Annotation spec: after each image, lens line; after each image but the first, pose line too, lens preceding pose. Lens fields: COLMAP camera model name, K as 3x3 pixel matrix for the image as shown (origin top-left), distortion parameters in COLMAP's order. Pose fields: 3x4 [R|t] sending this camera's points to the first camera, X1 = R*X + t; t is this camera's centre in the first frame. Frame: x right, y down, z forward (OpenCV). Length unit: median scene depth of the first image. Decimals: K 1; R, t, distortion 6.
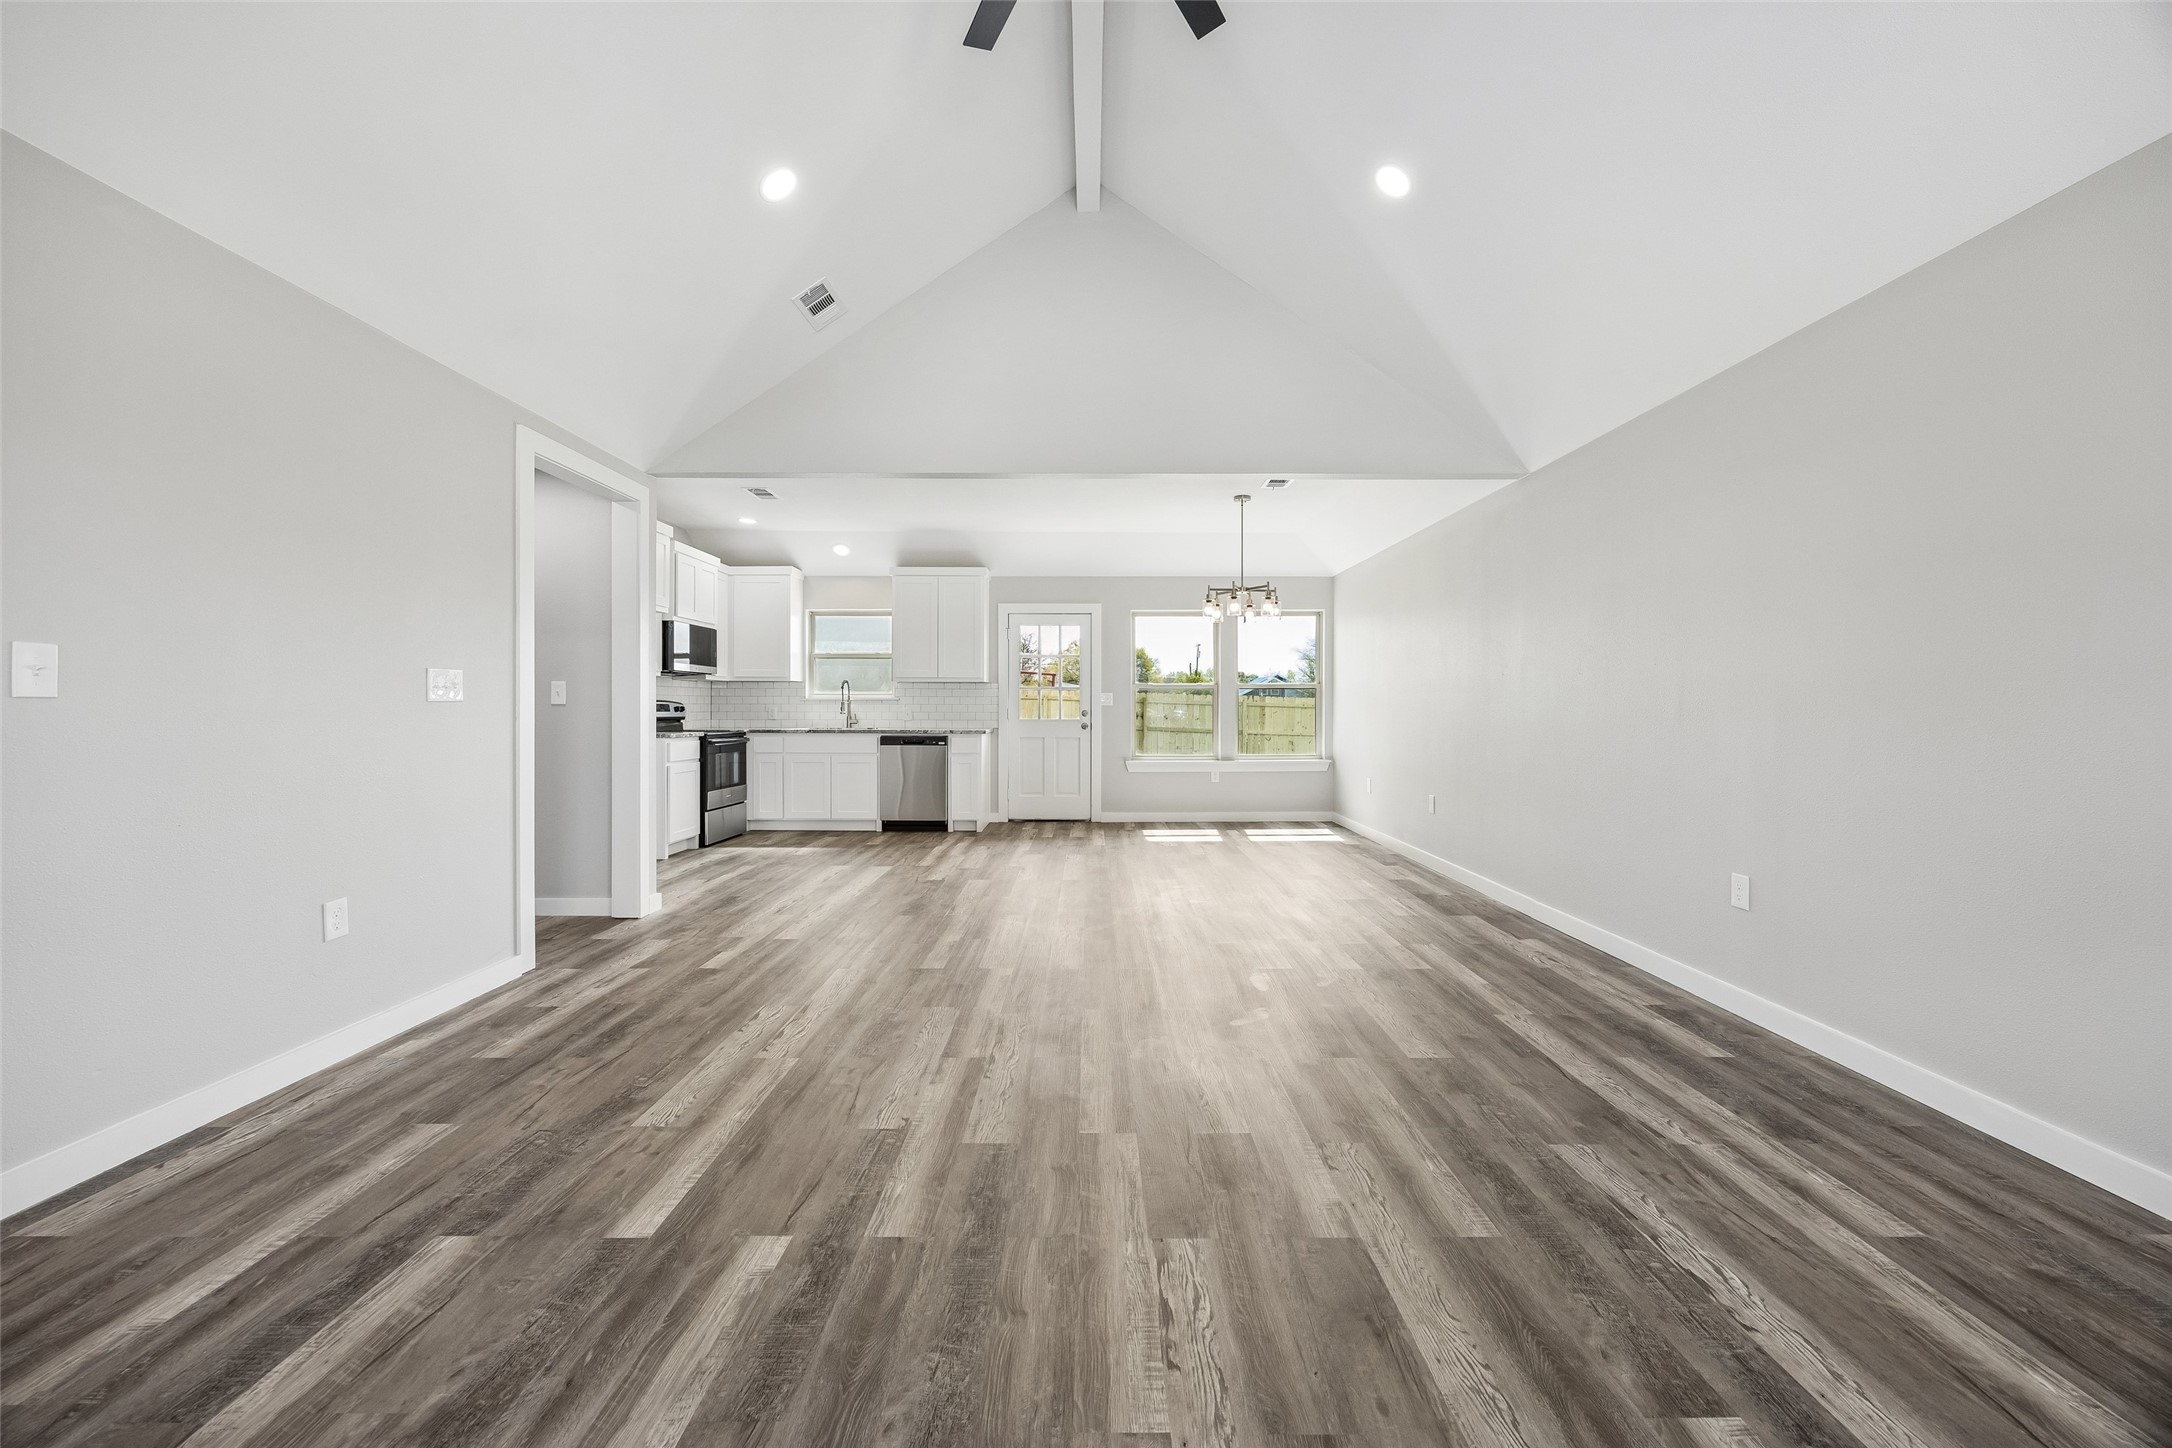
lens RADIAL K [[824.9, 0, 1093.5], [0, 824.9, 712.3], [0, 0, 1]] dist [-0.006929, 0.000449]
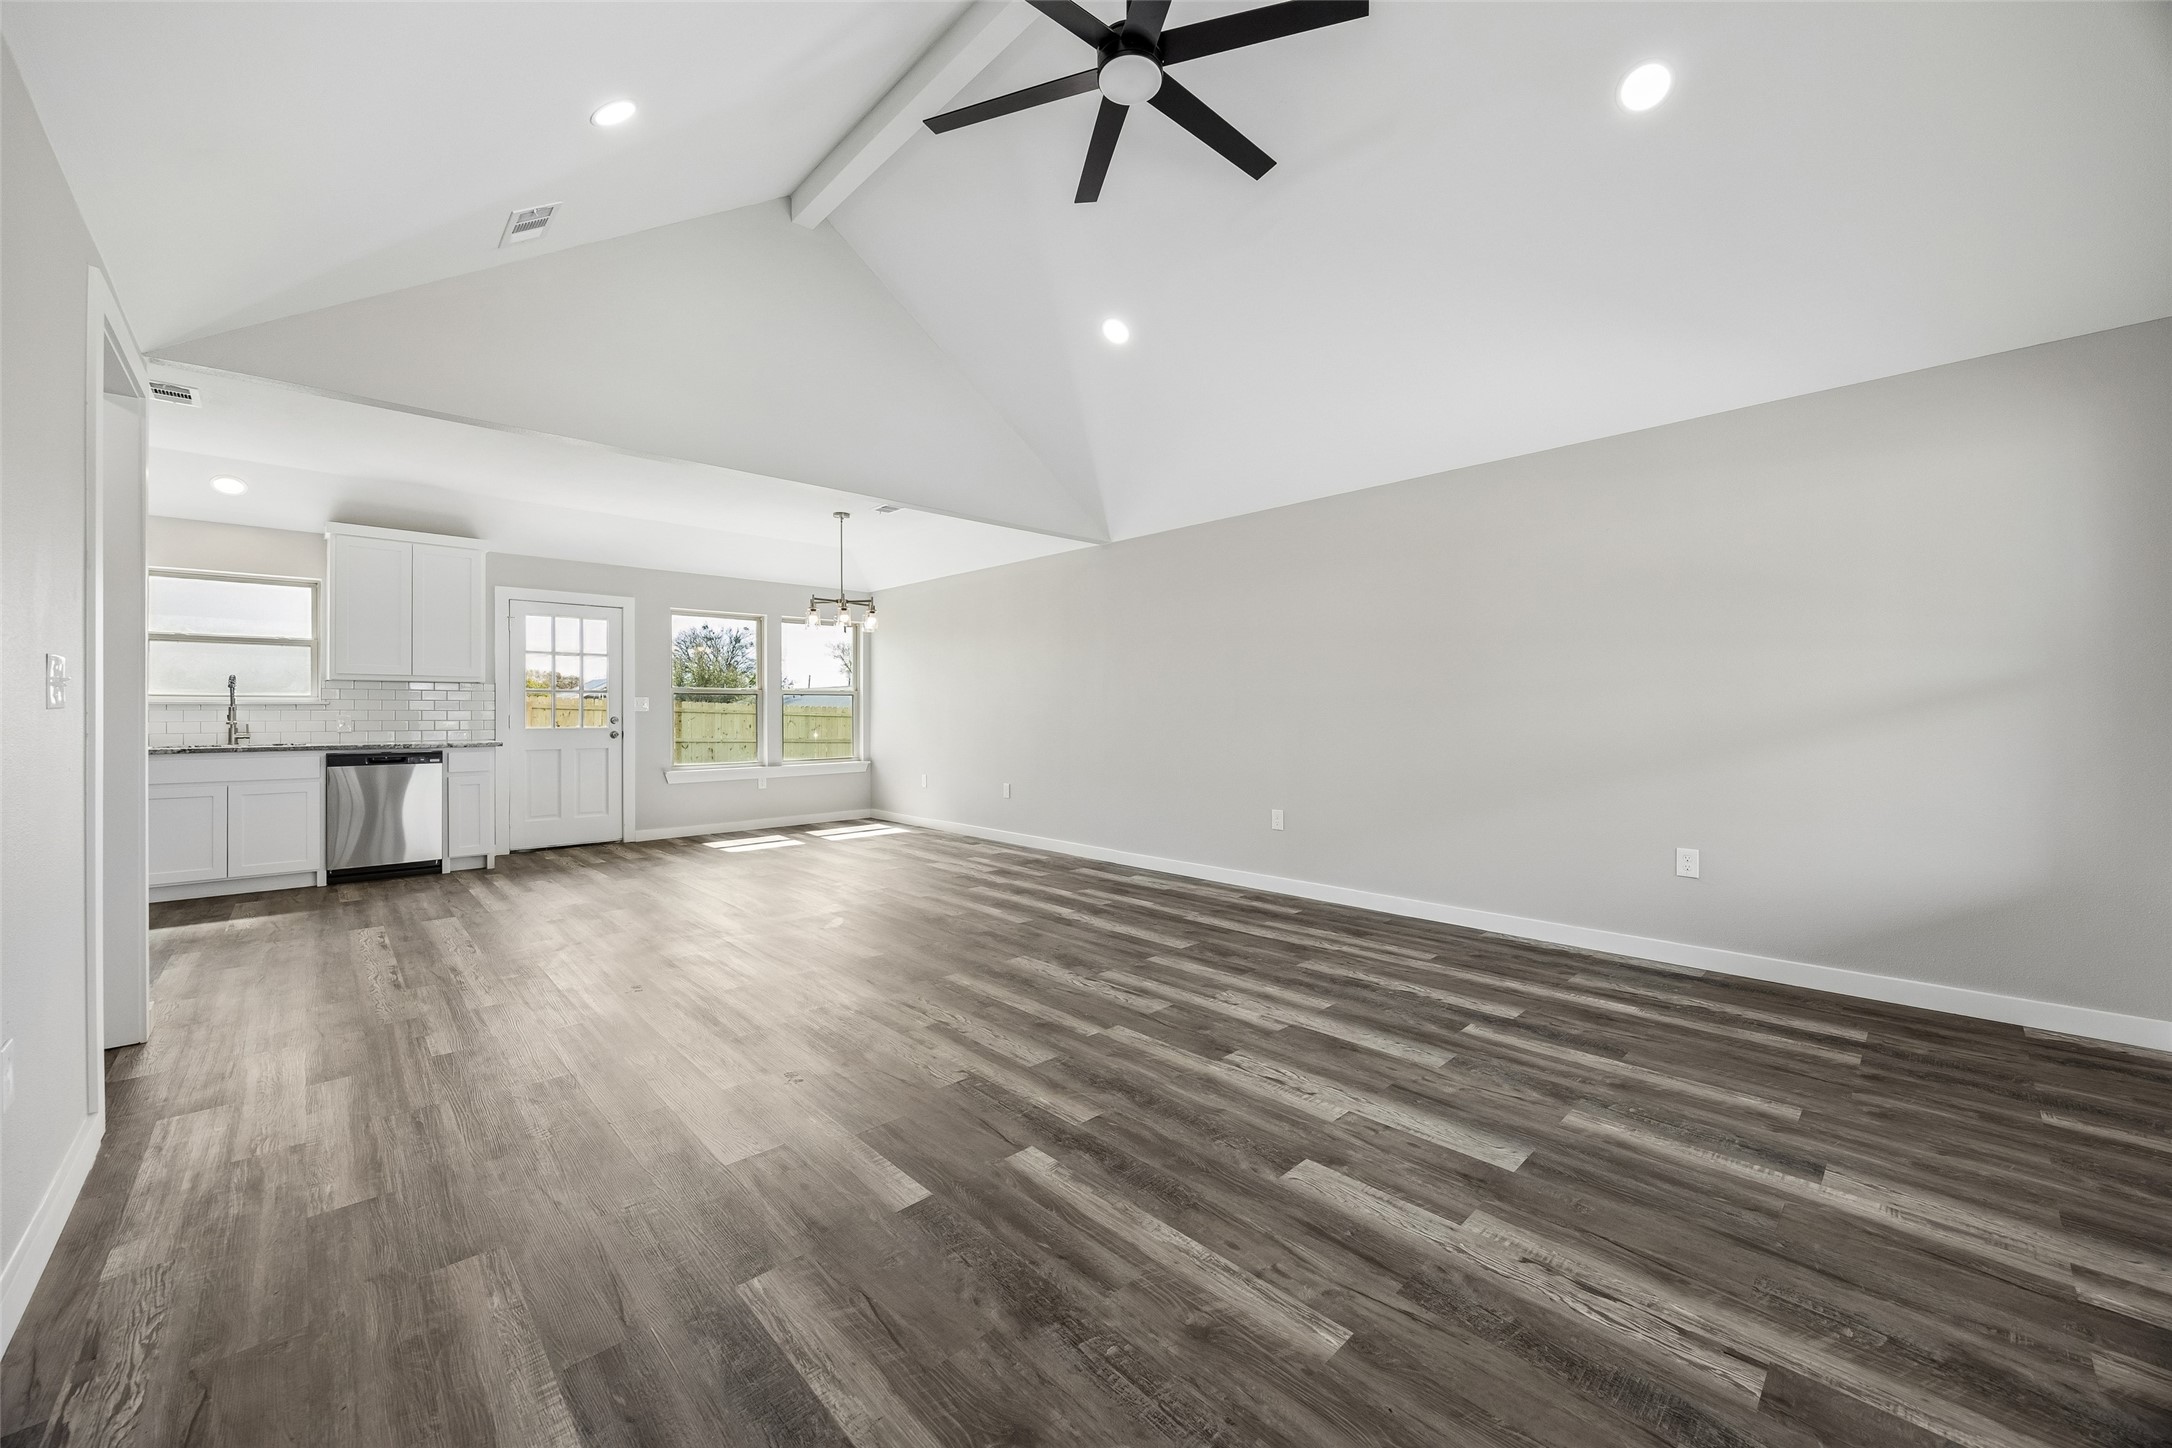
lens RADIAL K [[824.9, 0, 1098.0], [0, 824.9, 712.2], [0, 0, 1]] dist [-0.006929, 0.000449]
pose [[0.721837, -0.003162, 0.692056, -0.624200], [0.007452, 0.999967, -0.003205, -0.001662], [-0.692023, 0.007471, 0.721837, 0.023805]]
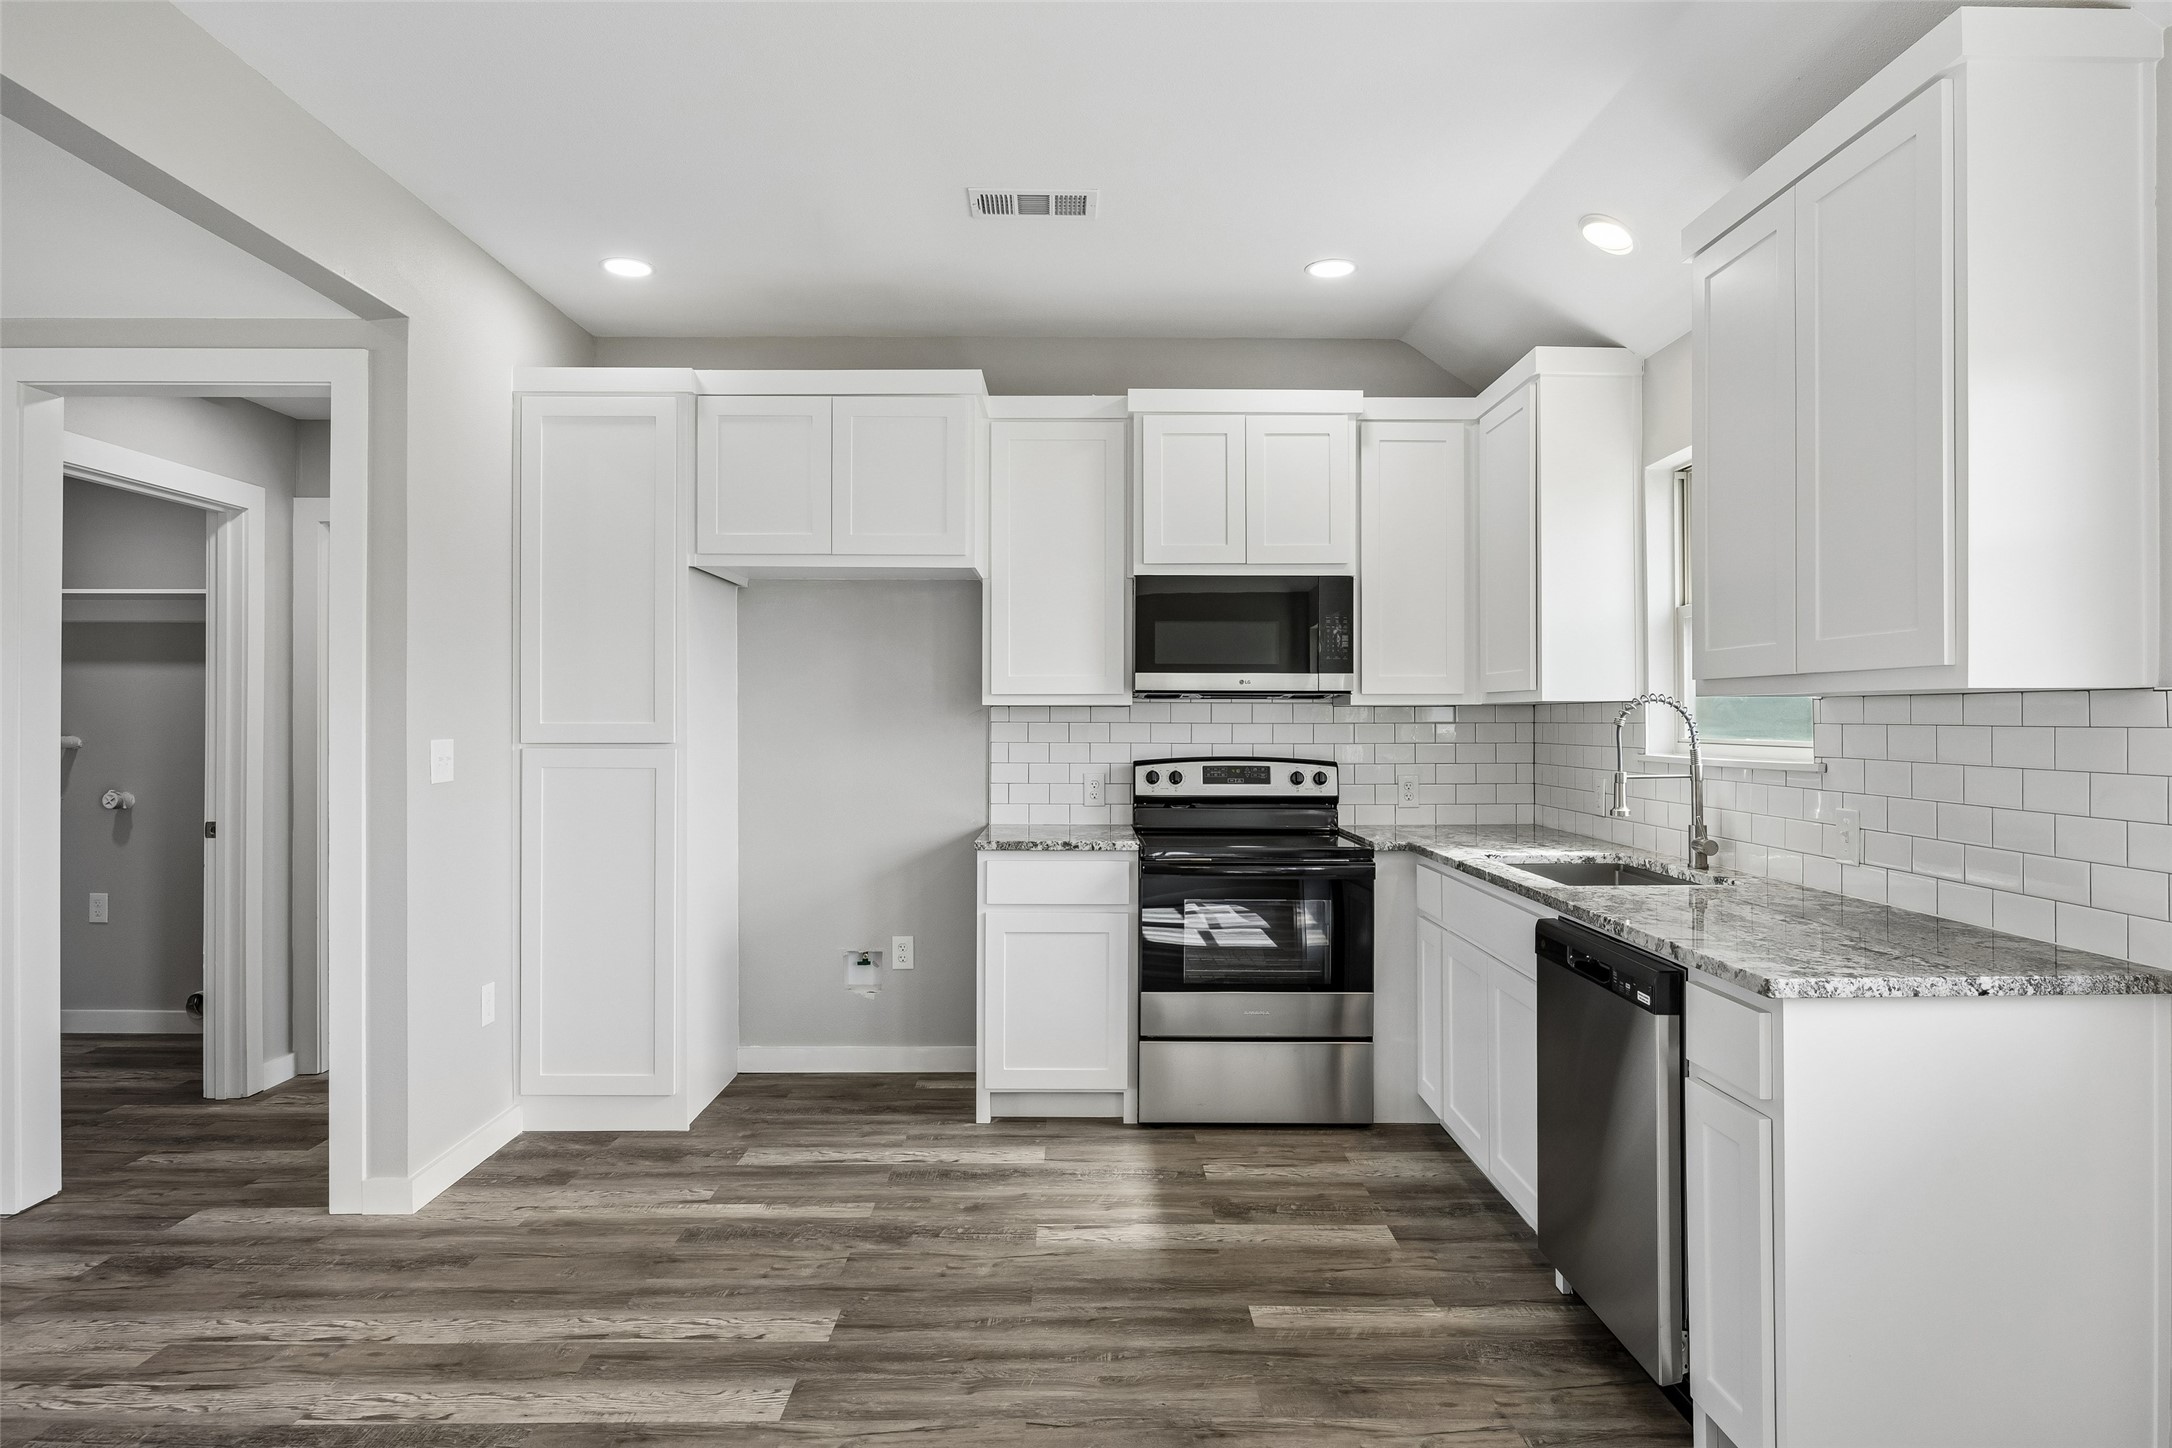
lens RADIAL K [[1254.3, 0, 1088.8], [0, 1254.3, 715.7], [0, 0, 1]] dist [-0.008601, -0.000469]
pose [[-0.000039, -0.006027, -0.999982, 0.296648], [-0.007095, 0.999957, -0.006026, -0.069472], [0.999975, 0.007095, -0.000082, 2.007884]]
